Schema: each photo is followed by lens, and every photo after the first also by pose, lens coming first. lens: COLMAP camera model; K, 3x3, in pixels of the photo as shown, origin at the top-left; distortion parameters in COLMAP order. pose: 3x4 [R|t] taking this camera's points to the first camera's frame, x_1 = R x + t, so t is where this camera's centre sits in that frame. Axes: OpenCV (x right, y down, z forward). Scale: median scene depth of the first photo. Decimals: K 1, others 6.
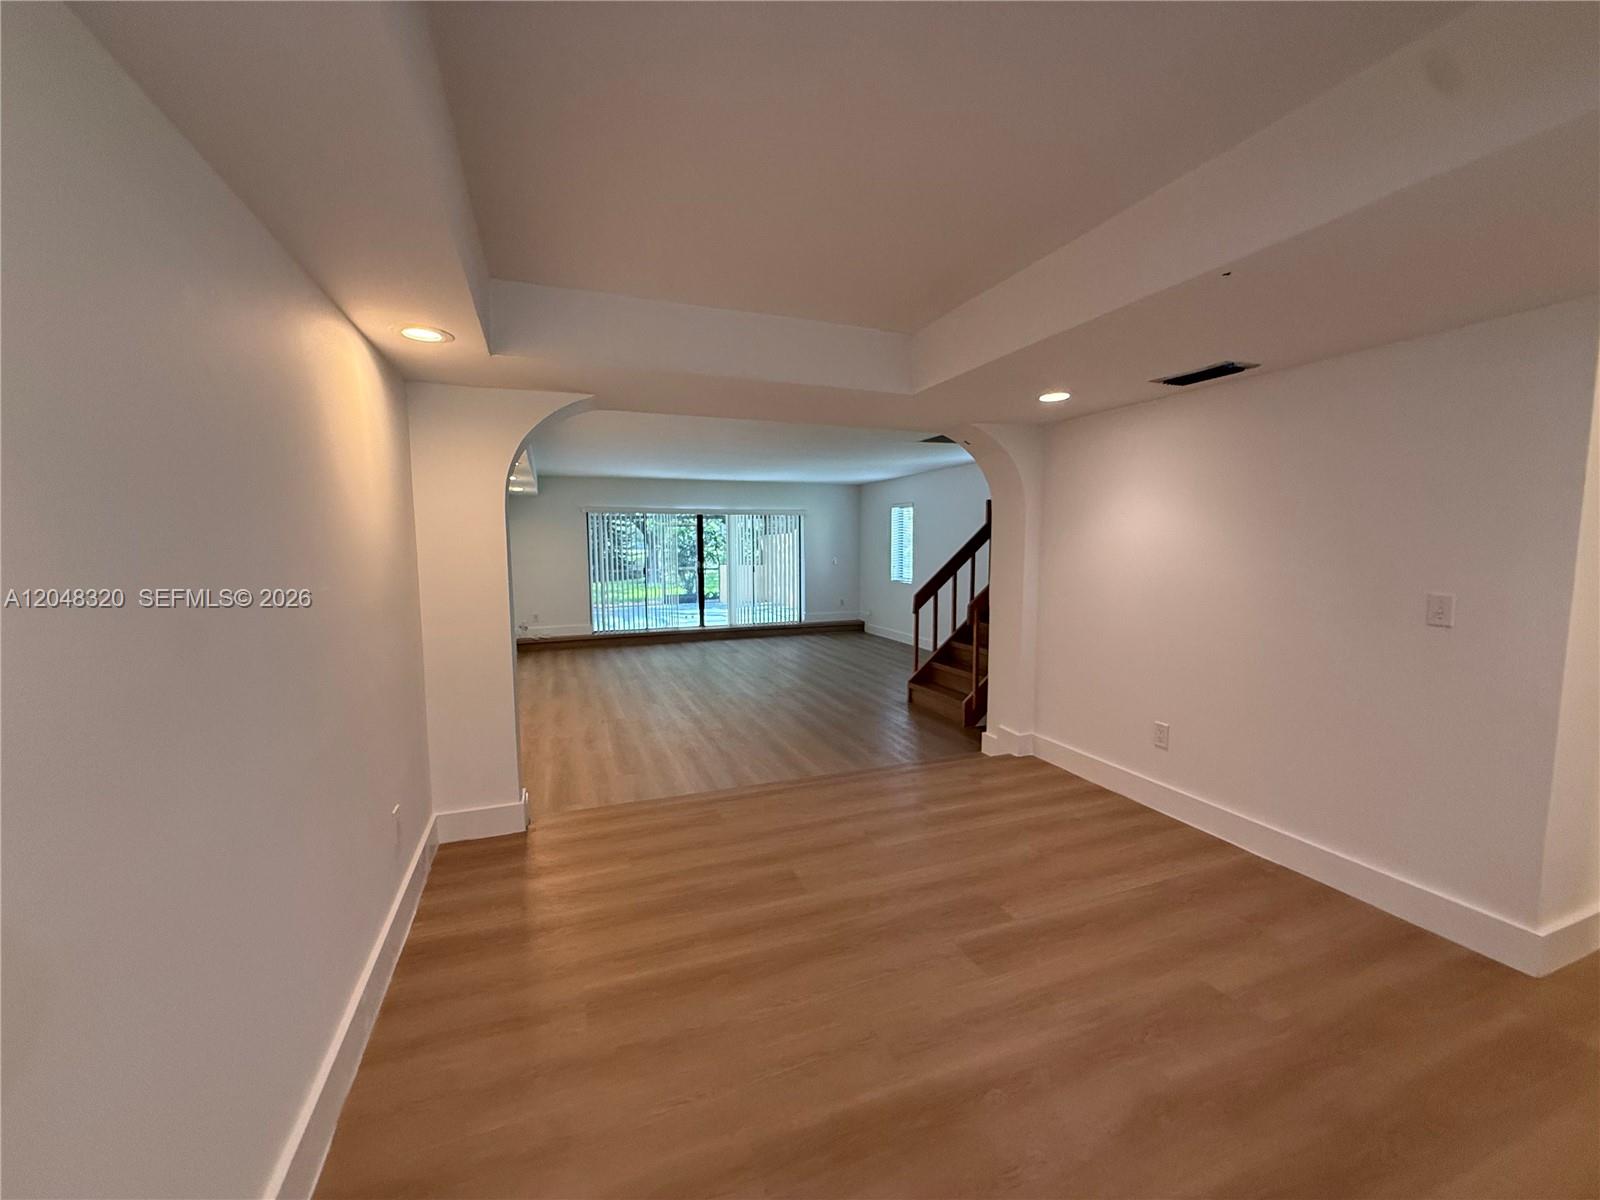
lens RADIAL K [[641.0, 0, 801.1], [0, 641.0, 599.9], [0, 0, 1]] dist [-0.003869, 0.001340]
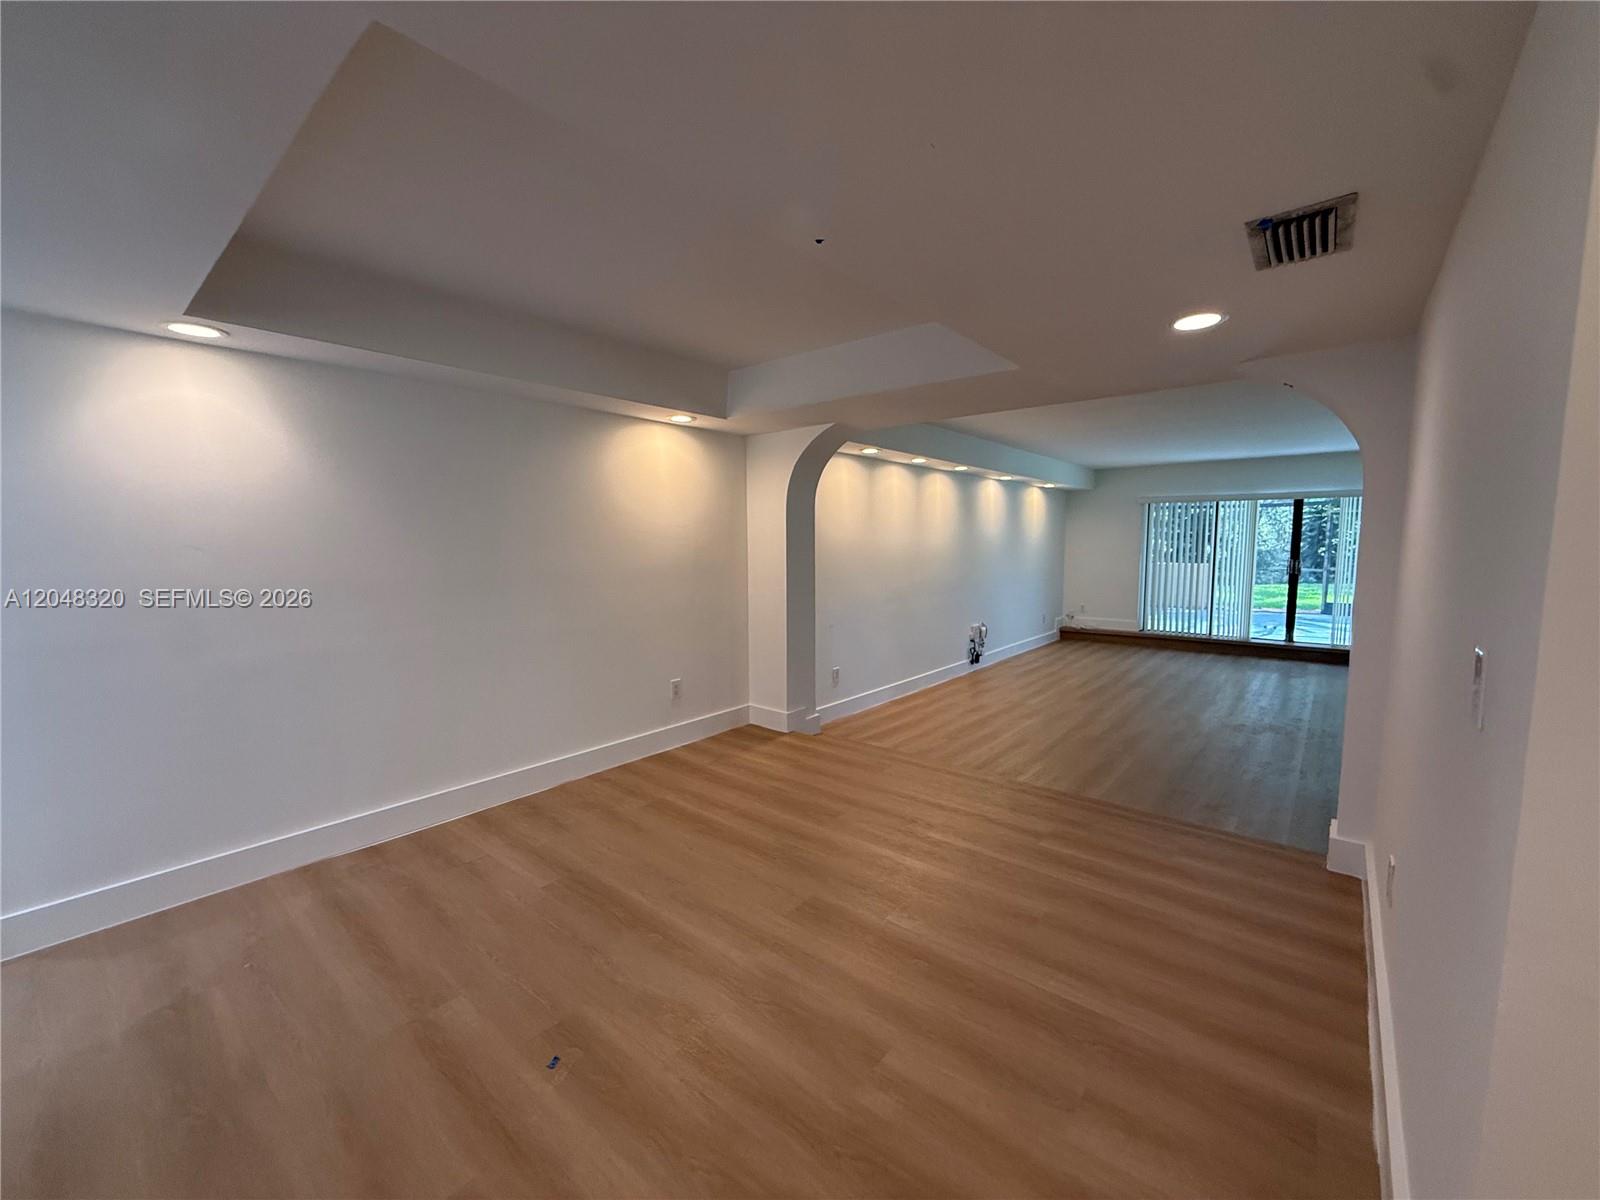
lens RADIAL K [[641.0, 0, 800.5], [0, 641.0, 615.3], [0, 0, 1]] dist [-0.003869, 0.001340]
pose [[0.485016, 0.105523, -0.868115, 0.279379], [-0.077352, 0.993979, 0.077606, -0.006896], [0.871077, 0.029510, 0.490258, 0.103173]]
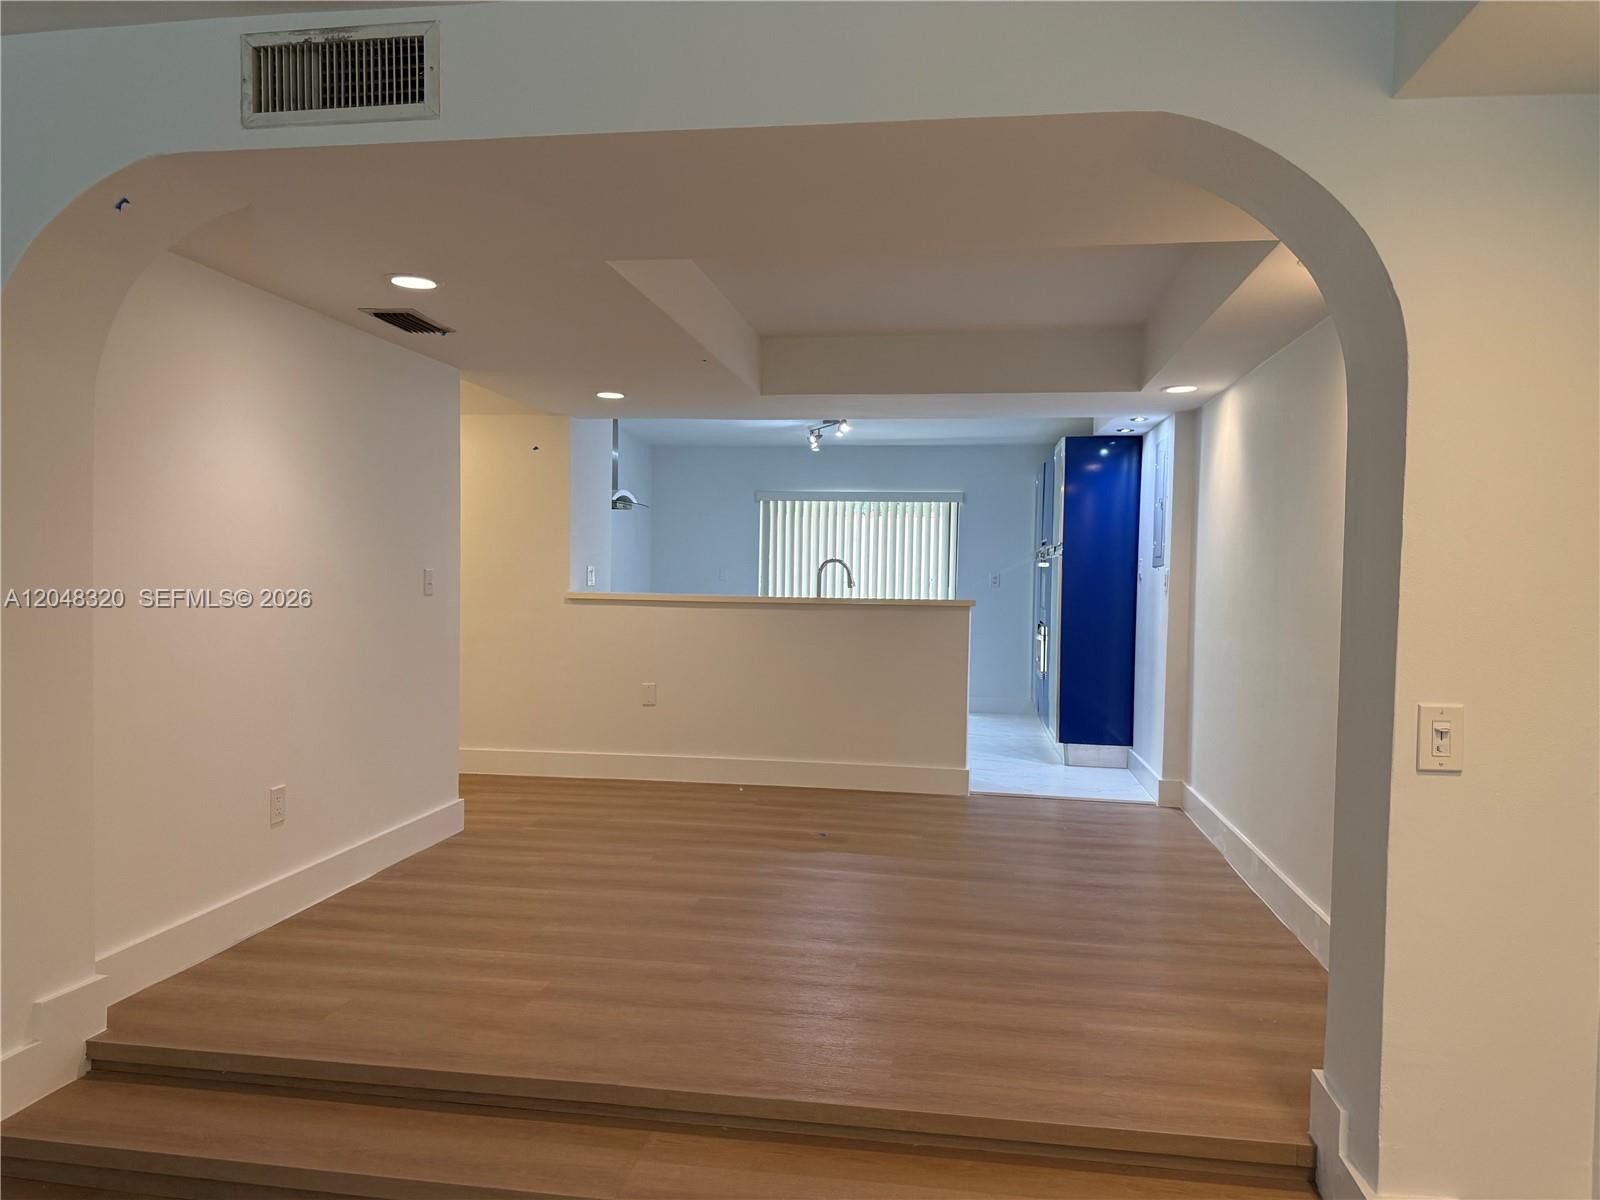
lens RADIAL K [[1126.9, 0, 794.3], [0, 1126.9, 597.6], [0, 0, 1]] dist [0.034429, -0.047818]
pose [[-0.867643, -0.022915, 0.496658, -0.171846], [0.030766, 0.994548, 0.099634, -0.036426], [-0.496234, 0.101727, -0.862208, 0.625053]]
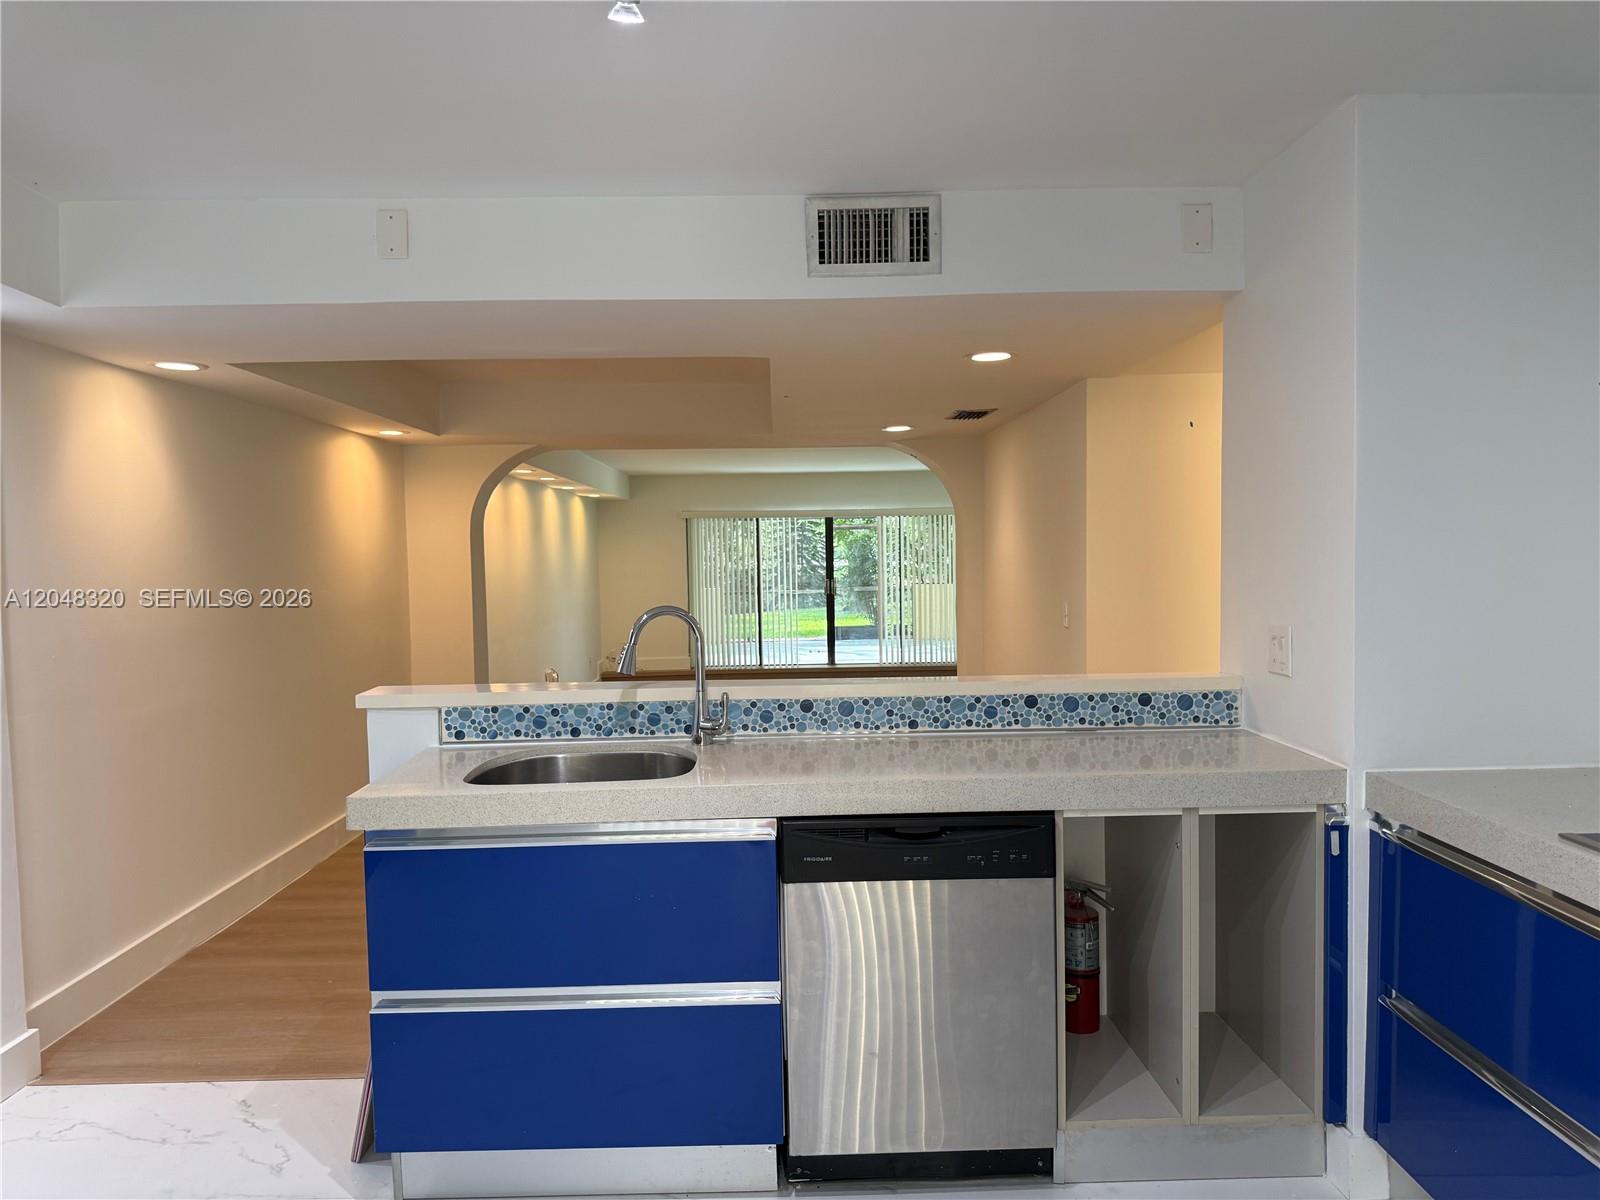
lens RADIAL K [[1126.9, 0, 806.1], [0, 1126.9, 601.2], [0, 0, 1]] dist [0.034429, -0.047818]
pose [[0.941754, 0.003531, -0.336285, 0.307027], [-0.018108, 0.999027, -0.040221, 0.023687], [0.335815, 0.043968, 0.940901, -0.300445]]
